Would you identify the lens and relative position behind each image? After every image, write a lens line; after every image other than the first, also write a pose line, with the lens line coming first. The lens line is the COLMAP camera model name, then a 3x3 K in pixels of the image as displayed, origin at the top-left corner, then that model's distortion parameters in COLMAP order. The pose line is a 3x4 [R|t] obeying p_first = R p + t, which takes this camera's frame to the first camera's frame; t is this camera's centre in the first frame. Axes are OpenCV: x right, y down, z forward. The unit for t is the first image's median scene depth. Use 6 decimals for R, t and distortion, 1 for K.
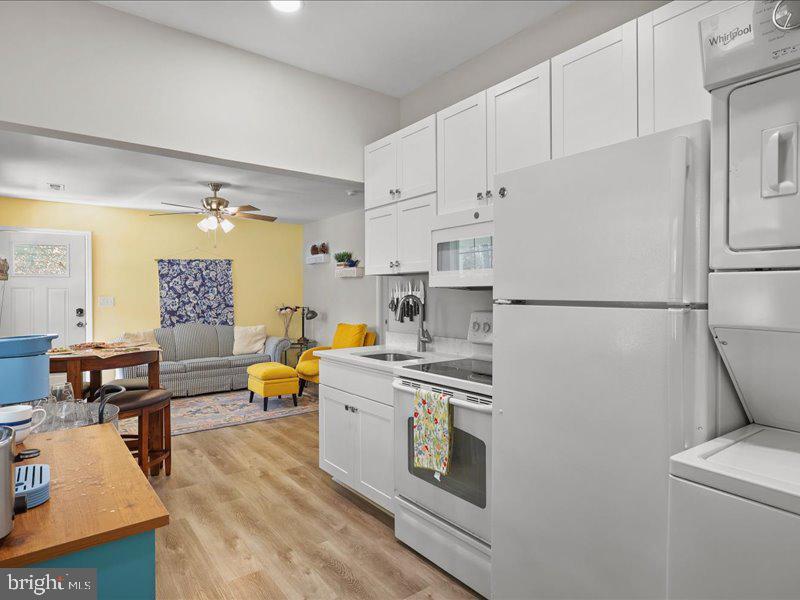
lens RADIAL K [[450.1, 0, 400.0], [0, 450.1, 300.0], [0, 0, 1]] dist [-0.000062, 0.001425]
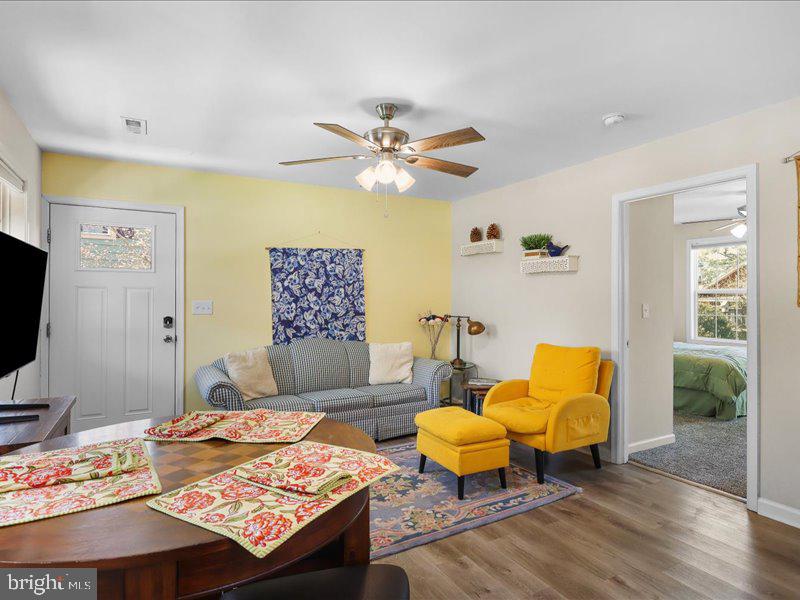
lens RADIAL K [[450.1, 0, 400.0], [0, 450.1, 300.0], [0, 0, 1]] dist [-0.000062, 0.001425]
pose [[0.990392, 0.004879, -0.138203, -0.228865], [-0.006030, 0.999950, -0.007914, -0.003695], [0.138158, 0.008671, 0.990372, 0.316561]]
